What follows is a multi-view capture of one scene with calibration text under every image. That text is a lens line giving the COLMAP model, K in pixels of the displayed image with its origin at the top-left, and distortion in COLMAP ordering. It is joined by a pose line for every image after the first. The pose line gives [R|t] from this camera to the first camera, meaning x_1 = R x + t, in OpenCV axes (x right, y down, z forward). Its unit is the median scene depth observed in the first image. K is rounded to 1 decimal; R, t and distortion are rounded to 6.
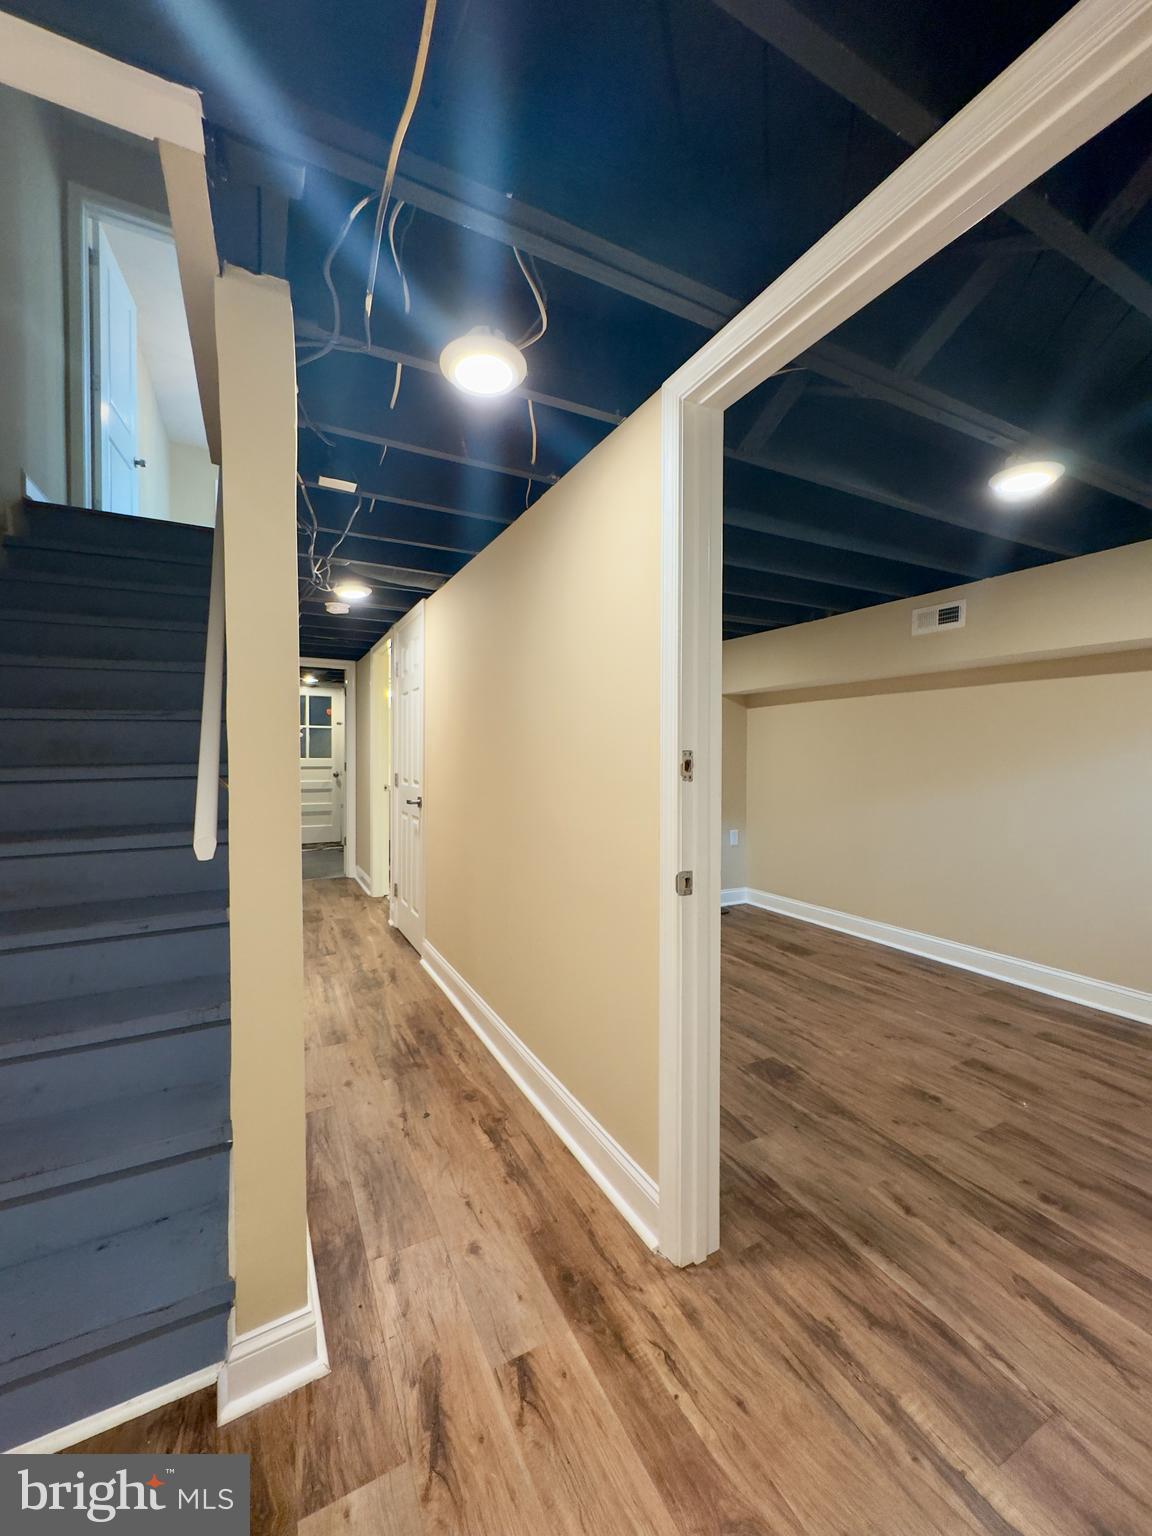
lens RADIAL K [[609.8, 0, 578.4], [0, 609.8, 765.9], [0, 0, 1]] dist [-0.008784, 0.001089]
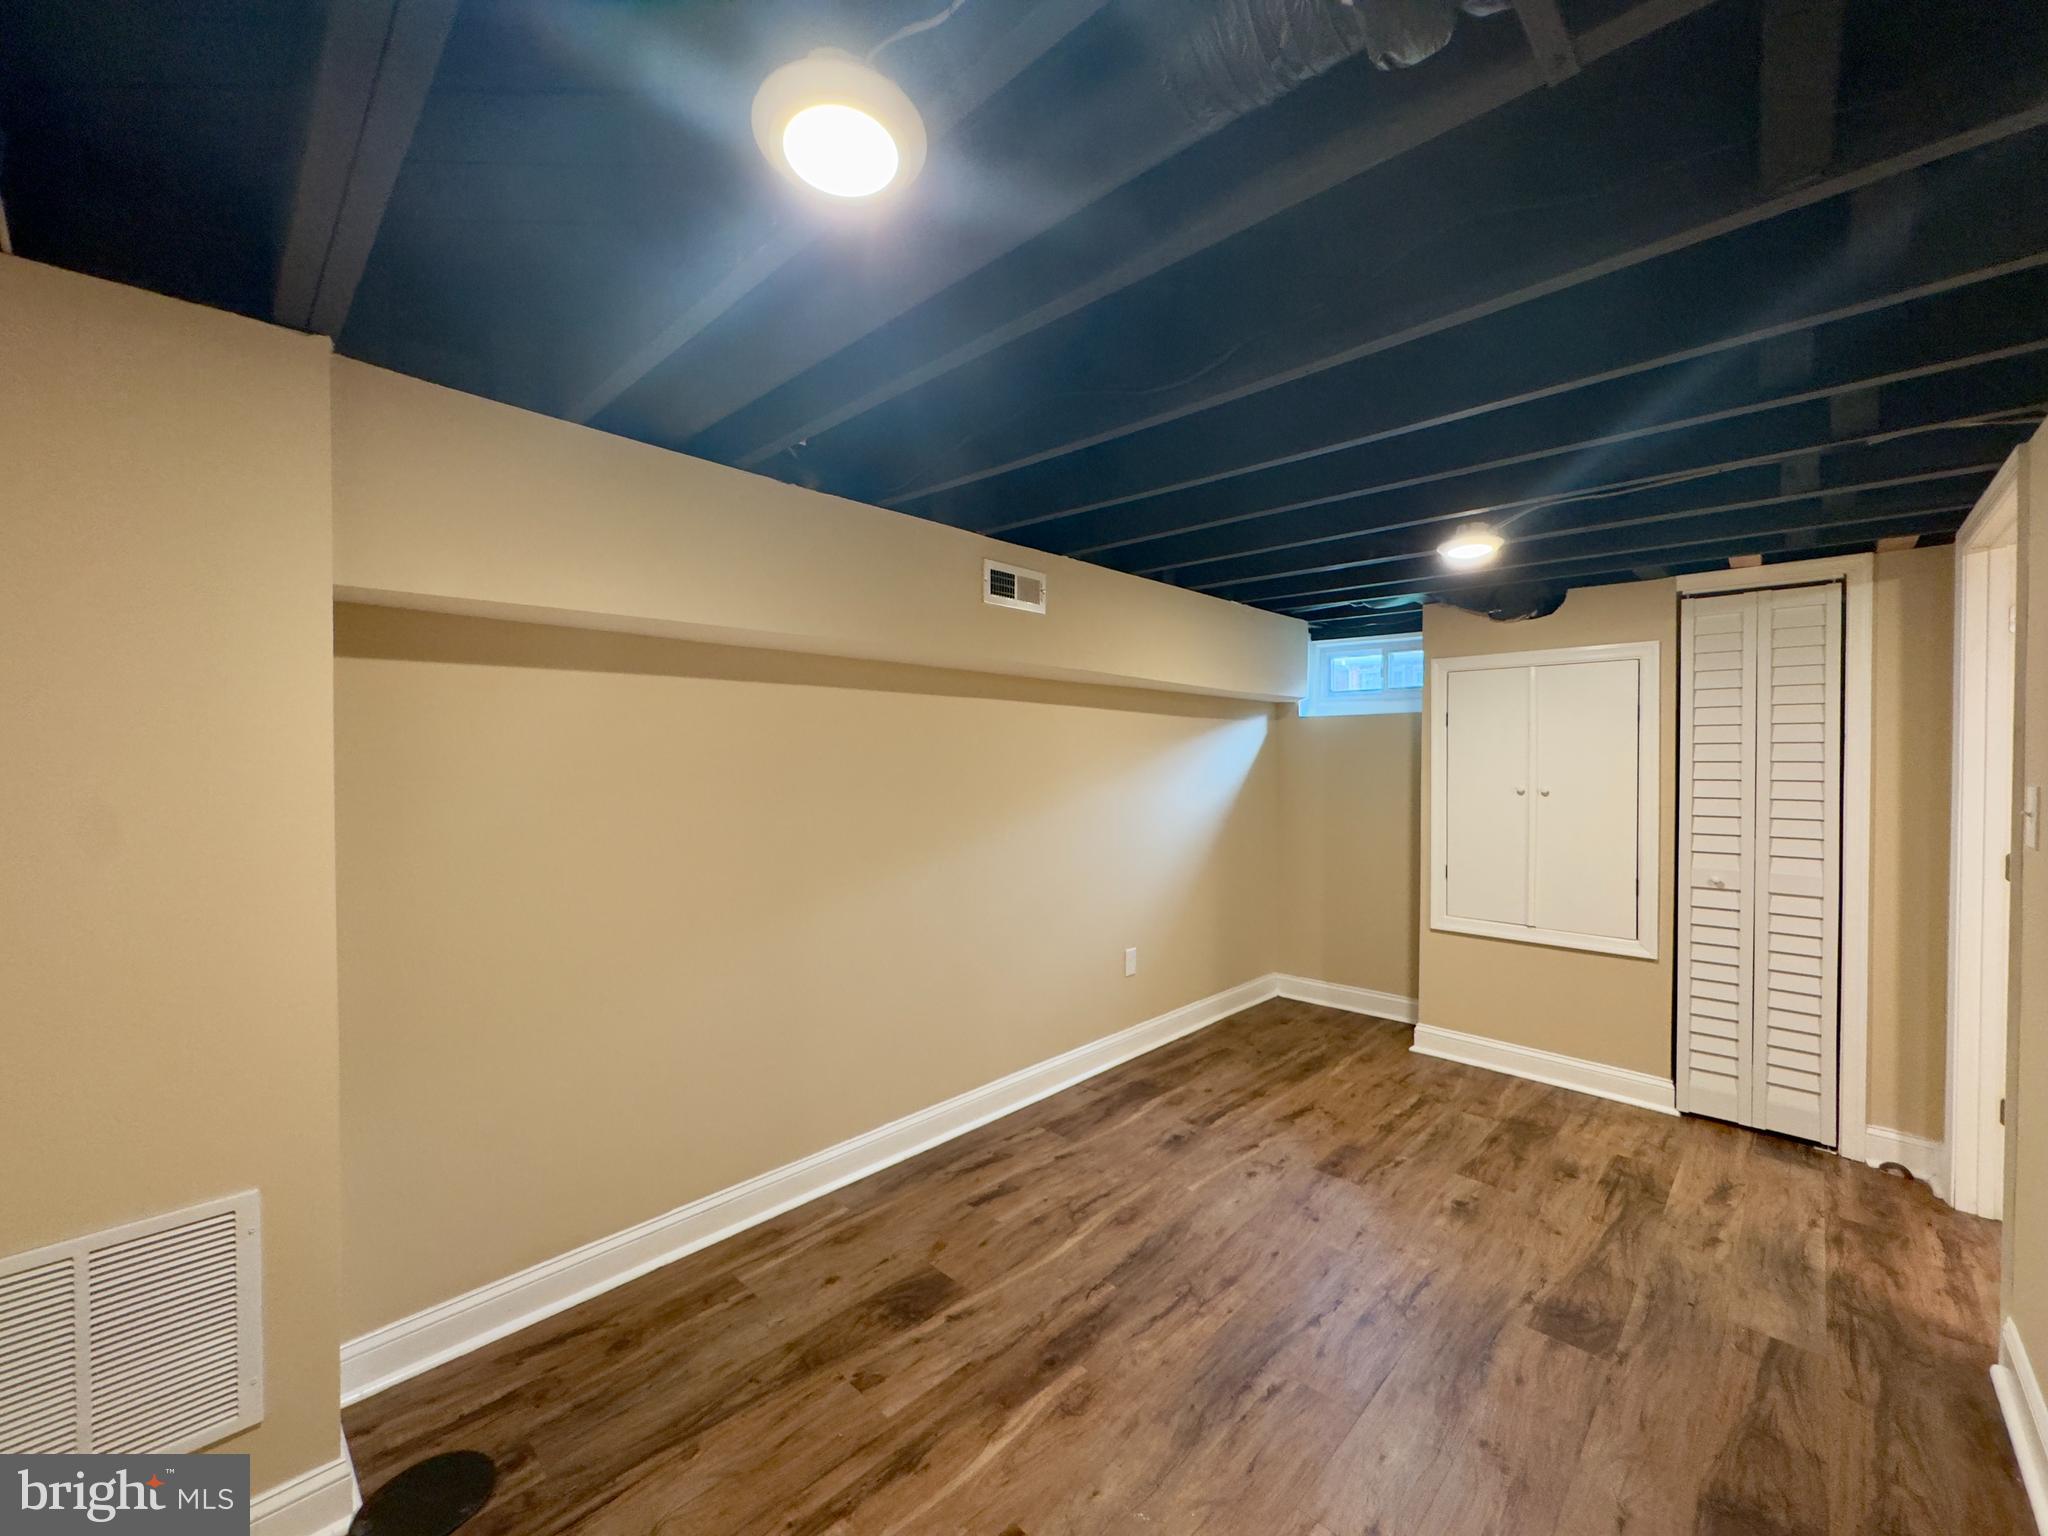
lens RADIAL K [[813.1, 0, 1019.7], [0, 813.1, 761.4], [0, 0, 1]] dist [-0.008784, 0.001089]
pose [[-0.308840, -0.008530, 0.951076, -0.265918], [0.014346, 0.999804, 0.013626, -0.097144], [-0.951006, 0.017853, -0.308657, 1.600390]]
